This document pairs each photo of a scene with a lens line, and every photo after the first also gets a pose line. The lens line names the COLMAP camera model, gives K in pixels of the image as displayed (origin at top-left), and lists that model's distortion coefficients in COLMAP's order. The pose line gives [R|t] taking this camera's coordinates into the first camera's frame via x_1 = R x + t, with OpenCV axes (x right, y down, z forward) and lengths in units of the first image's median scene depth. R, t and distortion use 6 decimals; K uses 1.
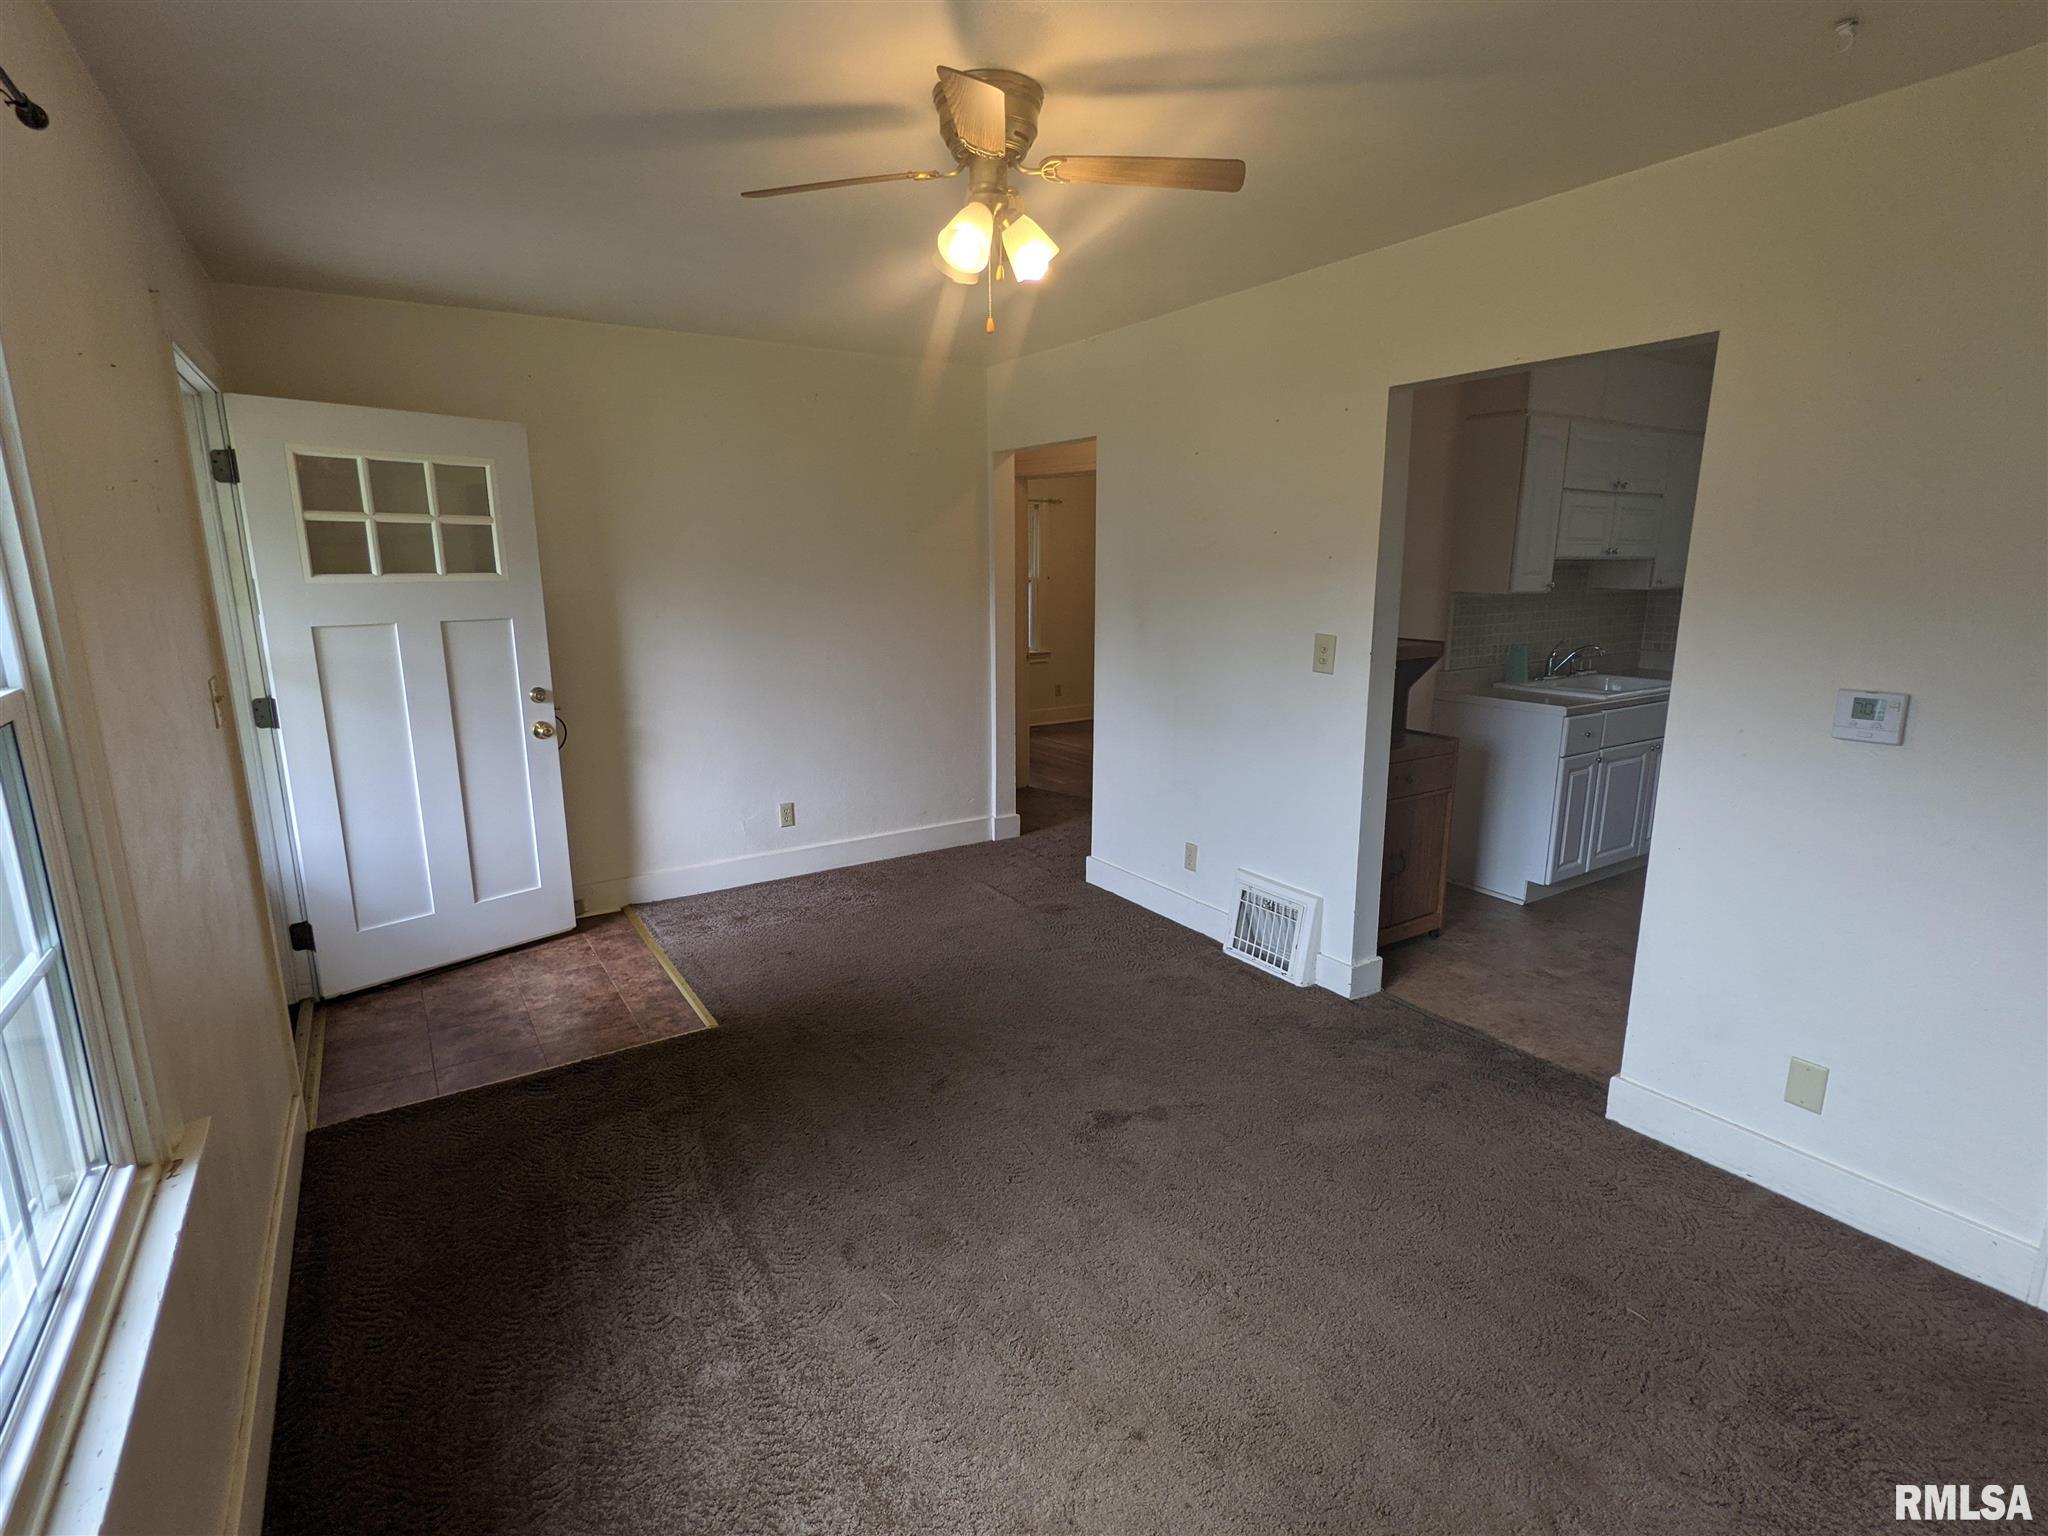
lens RADIAL K [[1003.9, 0, 1031.7], [0, 1003.9, 763.0], [0, 0, 1]] dist [0.012013, -0.000221]
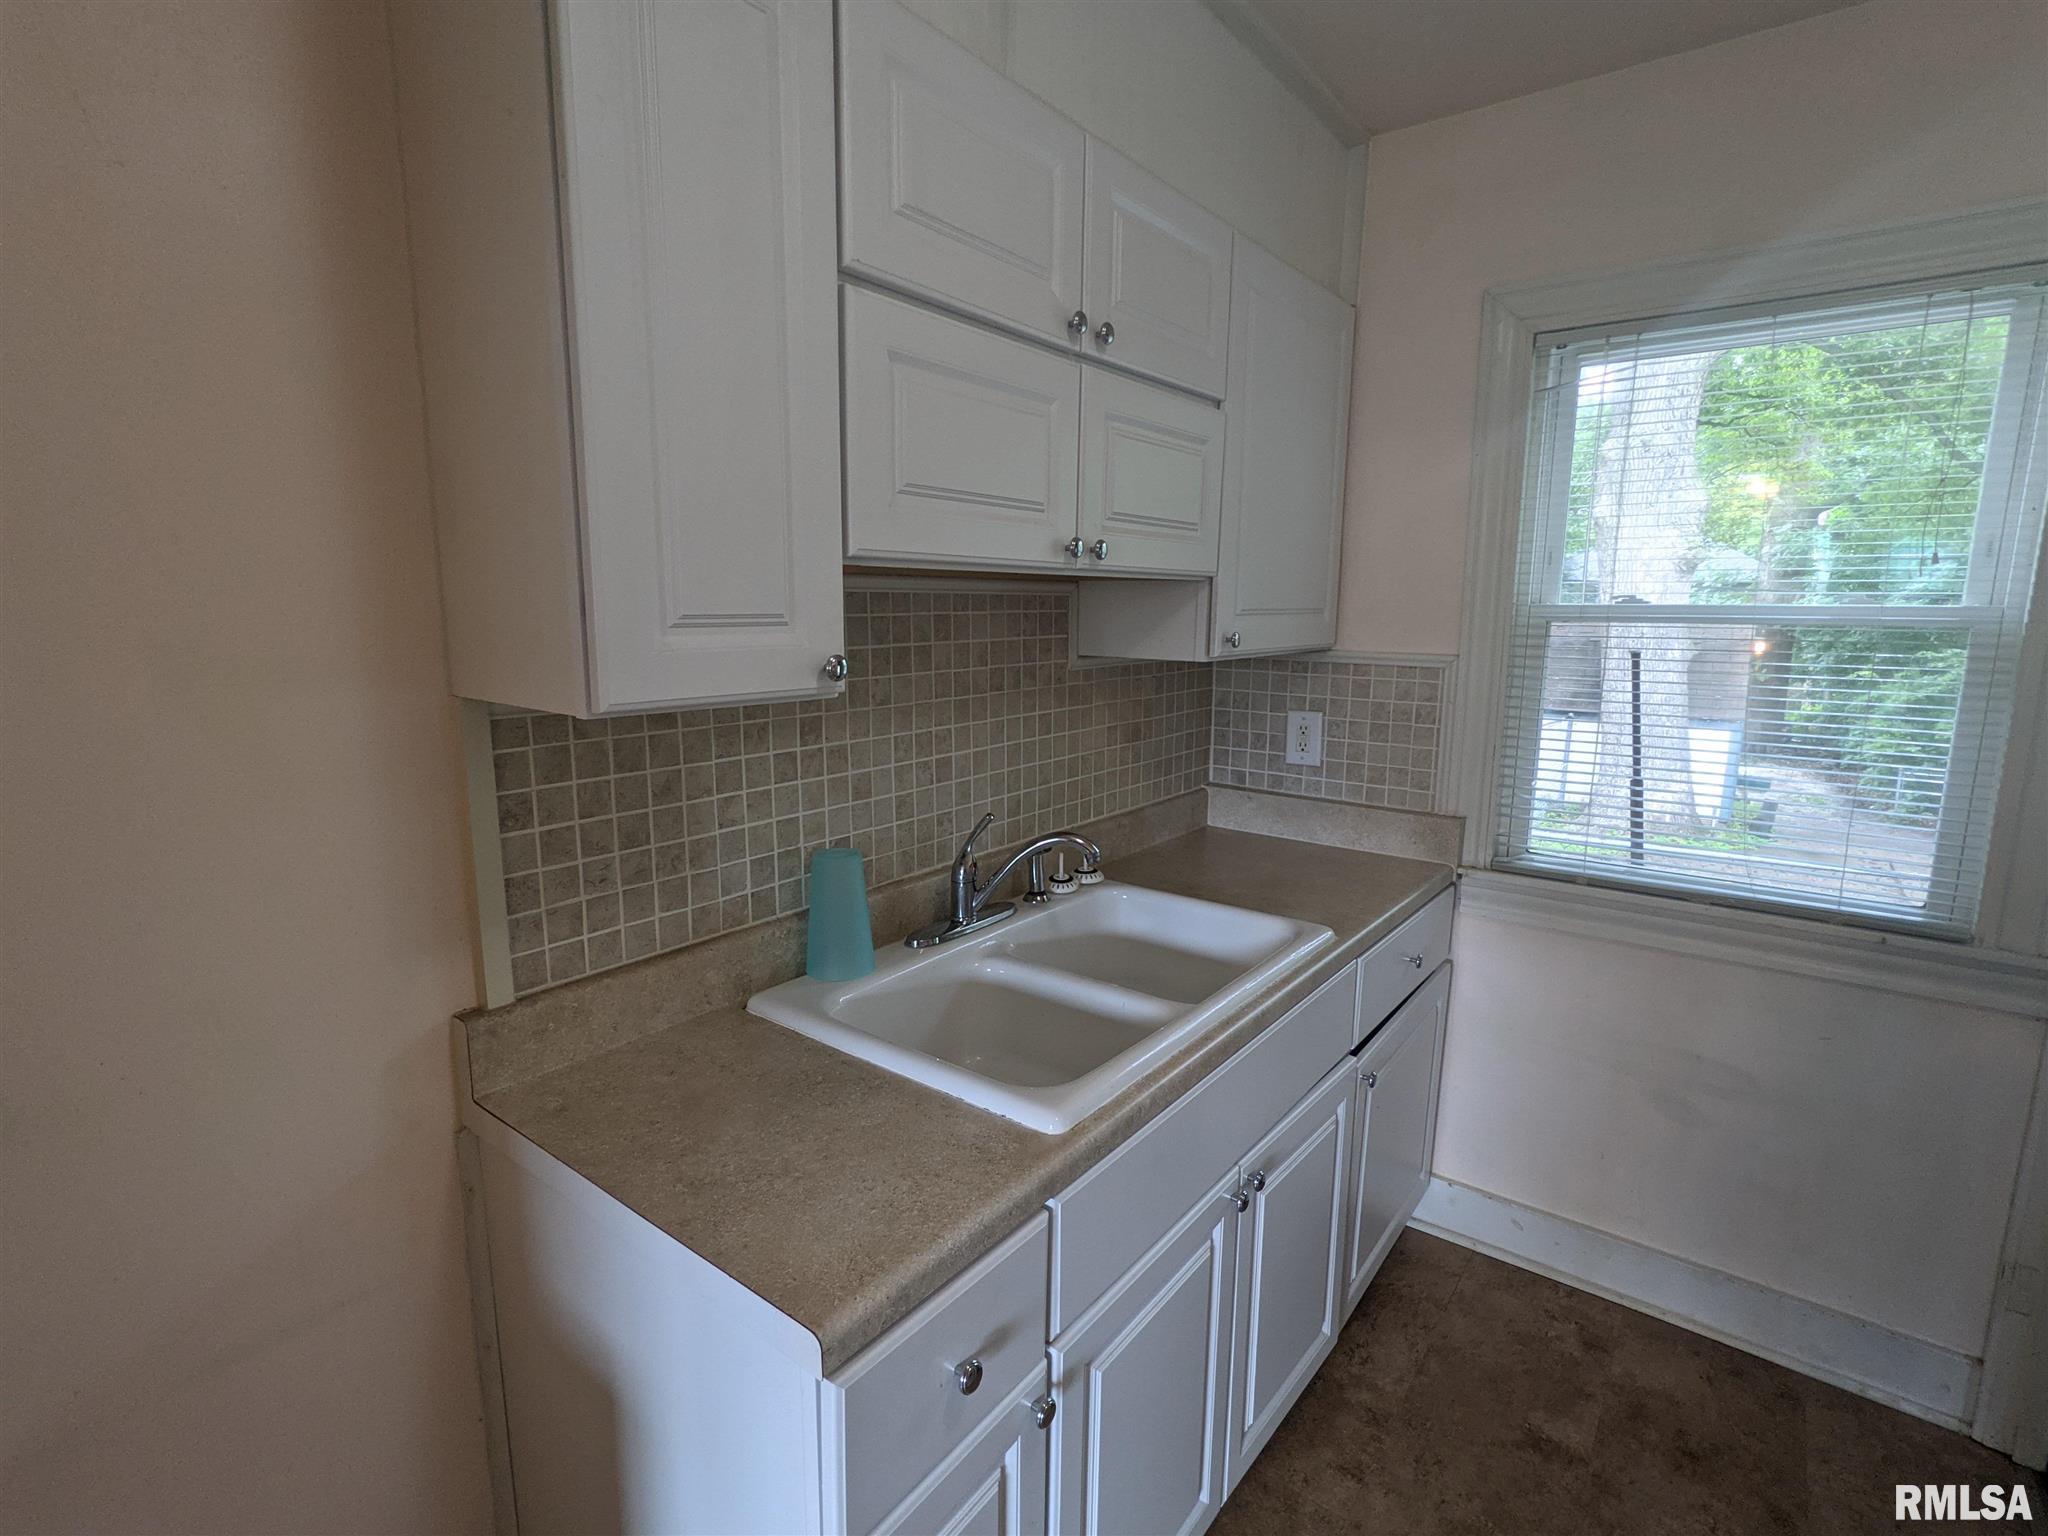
lens RADIAL K [[1003.9, 0, 1026.8], [0, 1003.9, 764.0], [0, 0, 1]] dist [0.012013, -0.000221]
pose [[0.944049, -0.047509, 0.326366, 0.455311], [0.061210, 0.997617, -0.031834, -0.135202], [-0.324076, 0.050030, 0.944707, 0.718022]]
